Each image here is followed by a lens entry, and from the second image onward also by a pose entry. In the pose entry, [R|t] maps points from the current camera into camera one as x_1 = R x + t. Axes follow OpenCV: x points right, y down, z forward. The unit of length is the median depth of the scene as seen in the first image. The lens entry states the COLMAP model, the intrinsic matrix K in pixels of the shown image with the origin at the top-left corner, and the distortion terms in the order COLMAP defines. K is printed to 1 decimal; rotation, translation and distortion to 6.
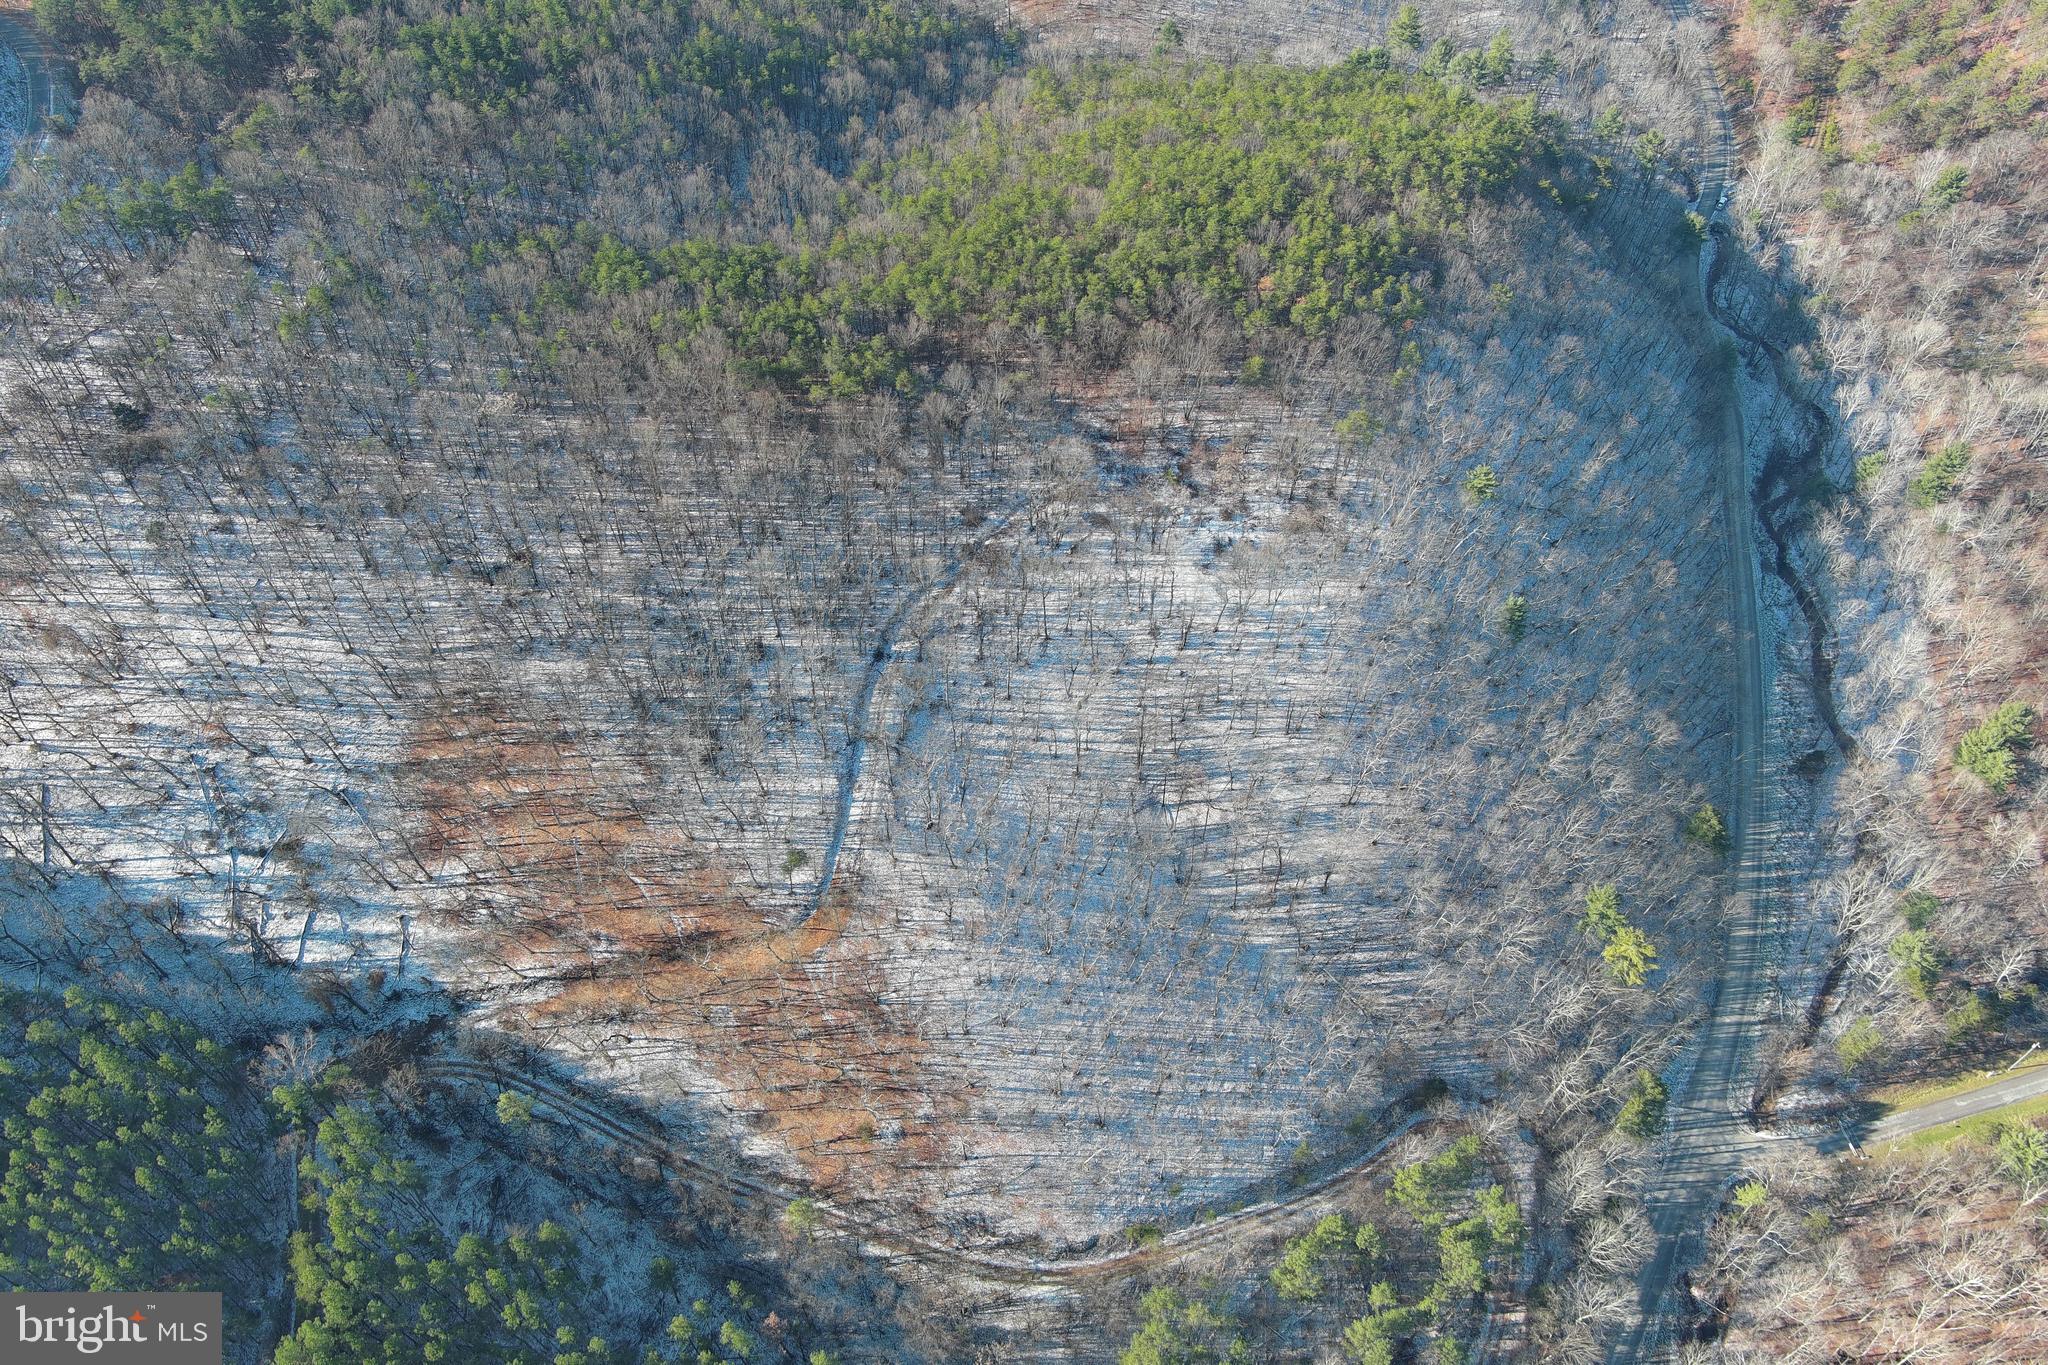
lens RADIAL K [[1580.7, 0, 1016.6], [0, 1580.7, 685.6], [0, 0, 1]] dist [0.011815, -0.002229]
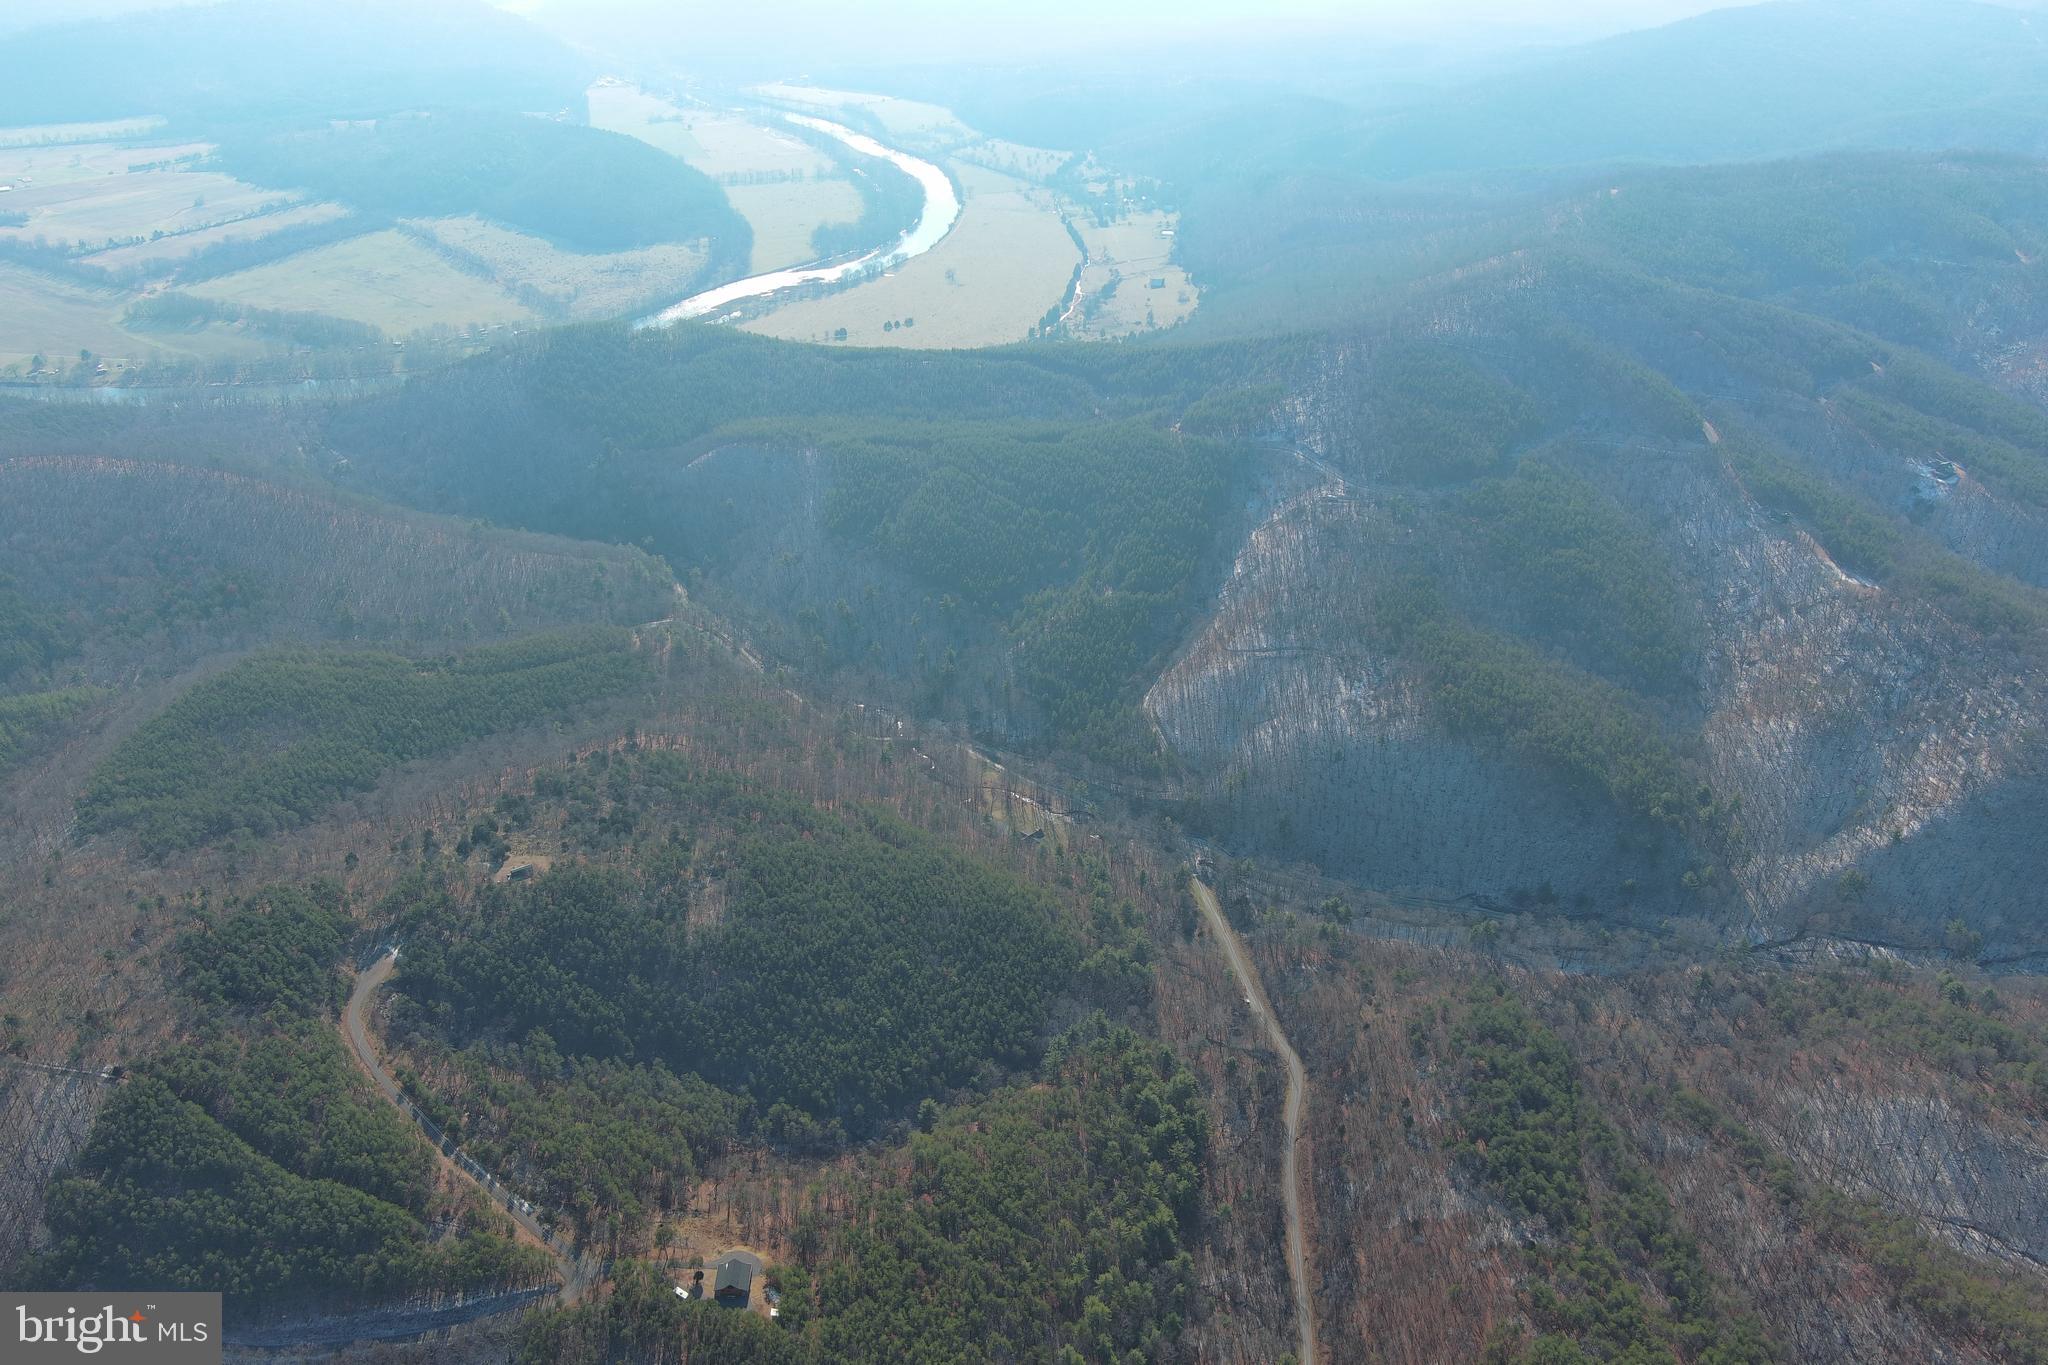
lens RADIAL K [[1593.0, 0, 1019.5], [0, 1593.0, 685.4], [0, 0, 1]] dist [0.018077, -0.000632]
pose [[-0.100197, 0.501965, -0.859064, 2.862462], [-0.779094, 0.497439, 0.381532, -0.781131], [0.618848, 0.707521, 0.341236, -0.541237]]
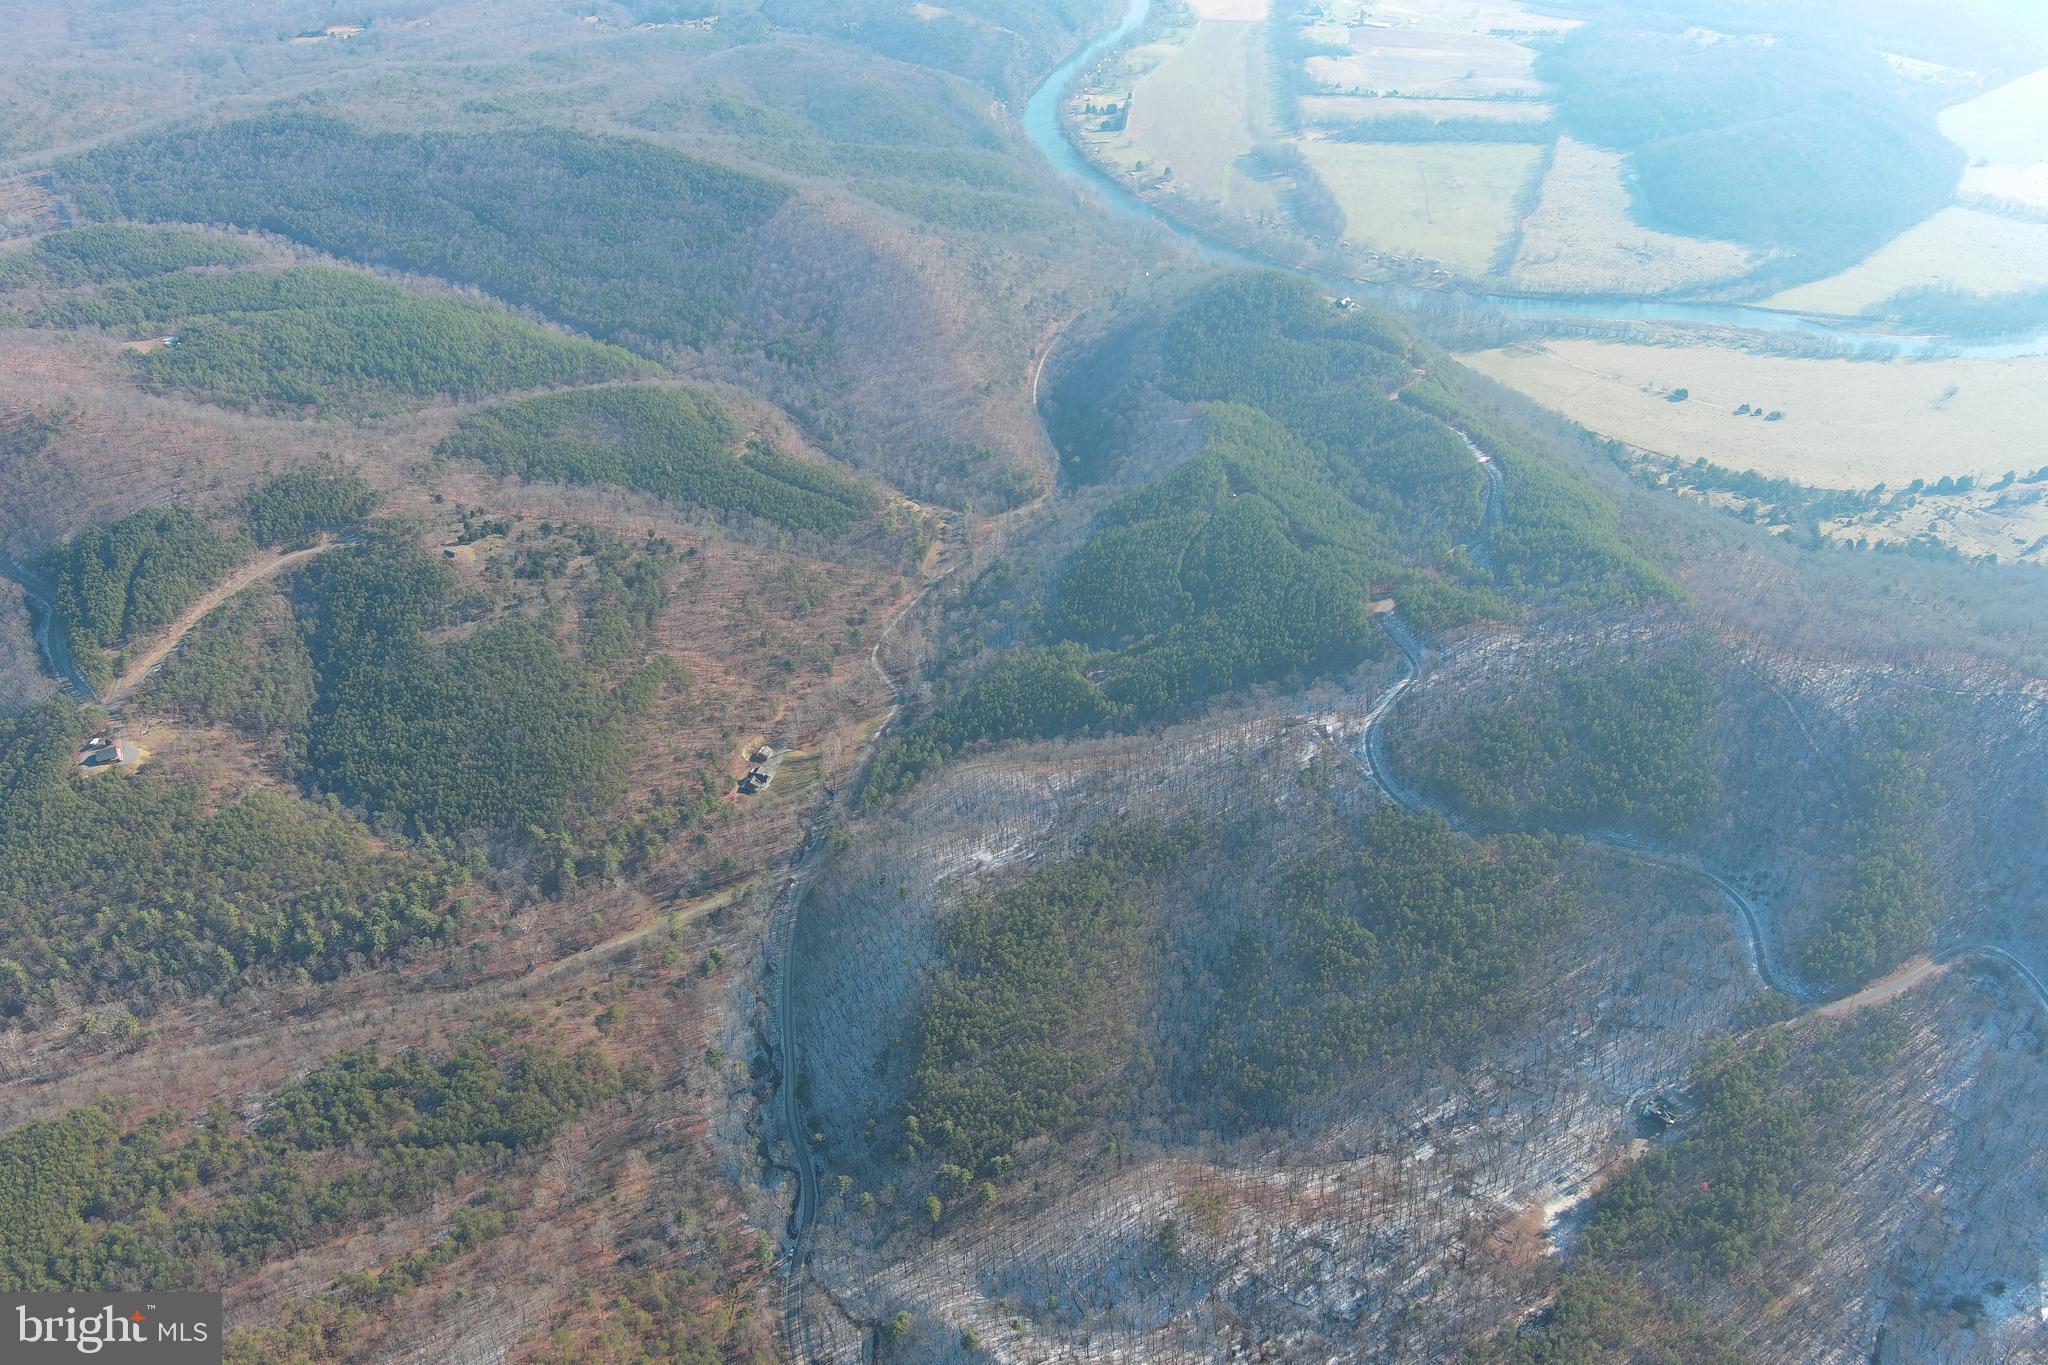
lens RADIAL K [[1588.3, 0, 1024.1], [0, 1588.3, 677.3], [0, 0, 1]] dist [0.038151, -0.066139]
pose [[-0.934596, 0.209729, -0.287303, 0.830593], [-0.276154, 0.081289, 0.957669, -3.012068], [0.224206, 0.974375, -0.018055, 0.685456]]
